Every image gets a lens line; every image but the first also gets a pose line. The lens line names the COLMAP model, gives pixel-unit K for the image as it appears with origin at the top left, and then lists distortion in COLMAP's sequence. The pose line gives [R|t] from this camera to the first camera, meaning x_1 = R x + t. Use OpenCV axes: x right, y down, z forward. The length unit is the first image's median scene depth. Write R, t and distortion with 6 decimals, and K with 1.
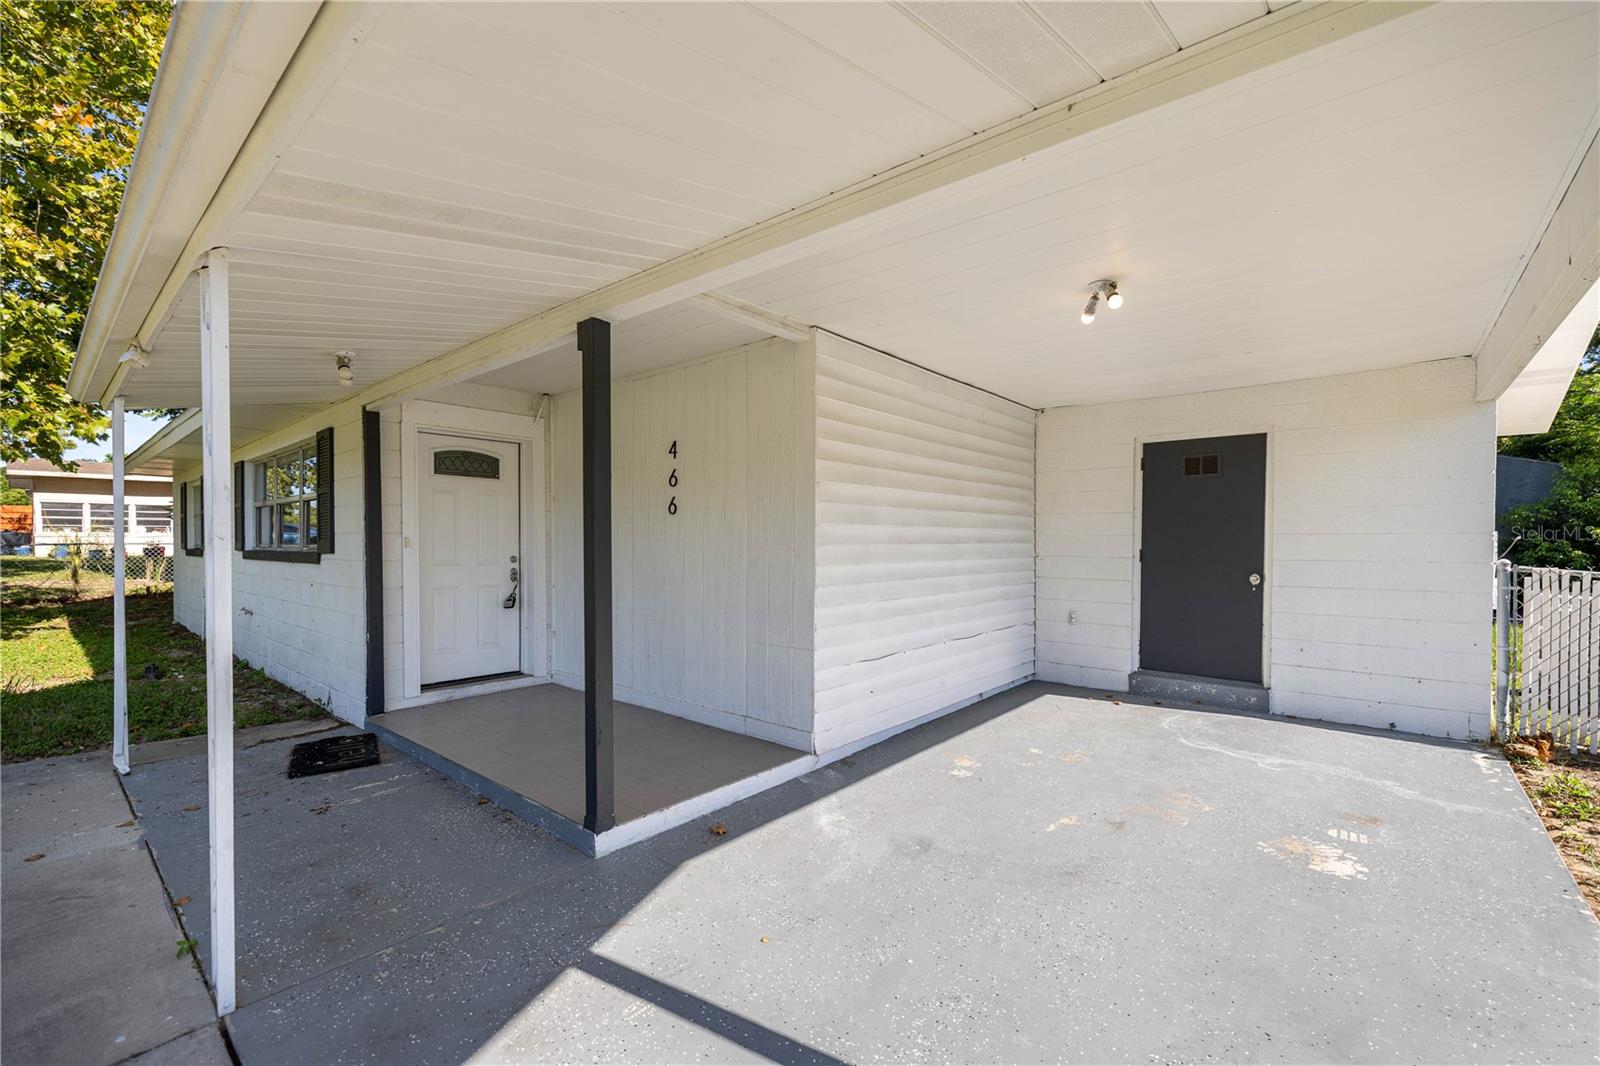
lens RADIAL K [[731.0, 0, 798.2], [0, 731.0, 537.0], [0, 0, 1]] dist [-0.000326, -0.000020]
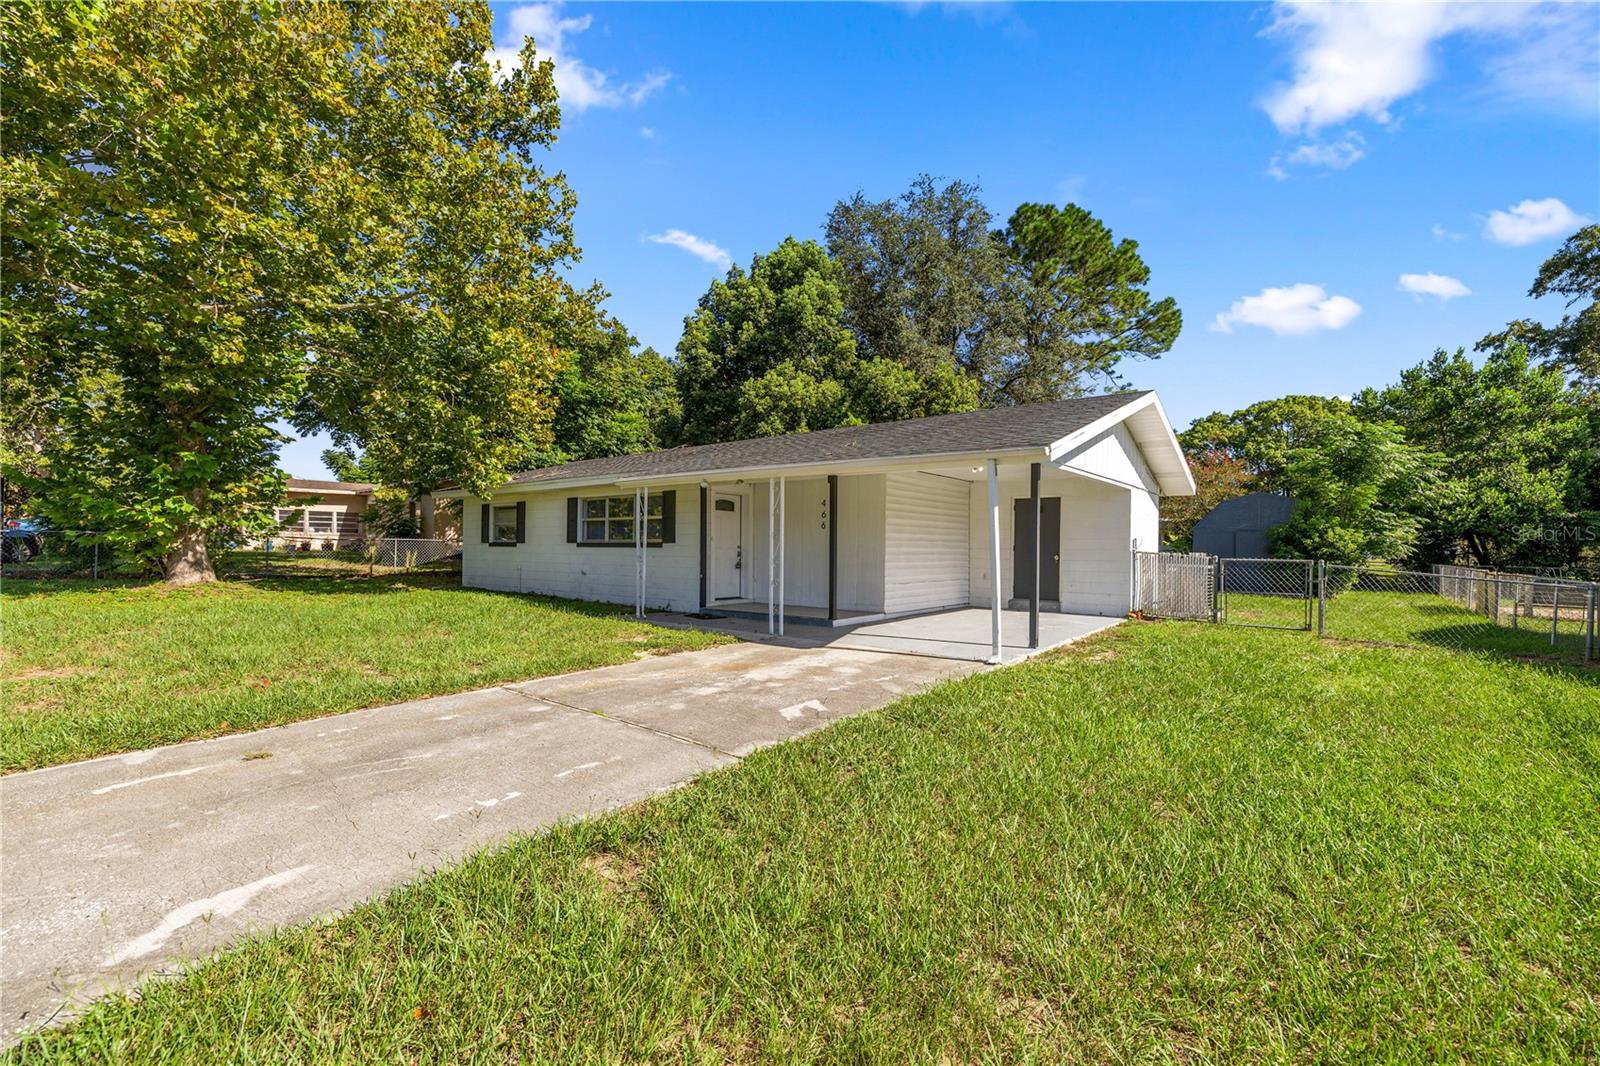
lens RADIAL K [[670.0, 0, 801.9], [0, 670.0, 537.1], [0, 0, 1]] dist [0.009929, -0.000336]
pose [[0.999360, 0.007304, 0.035028, -0.267553], [-0.007156, 0.999965, -0.004366, 0.007901], [-0.035058, 0.004113, 0.999377, -1.093590]]
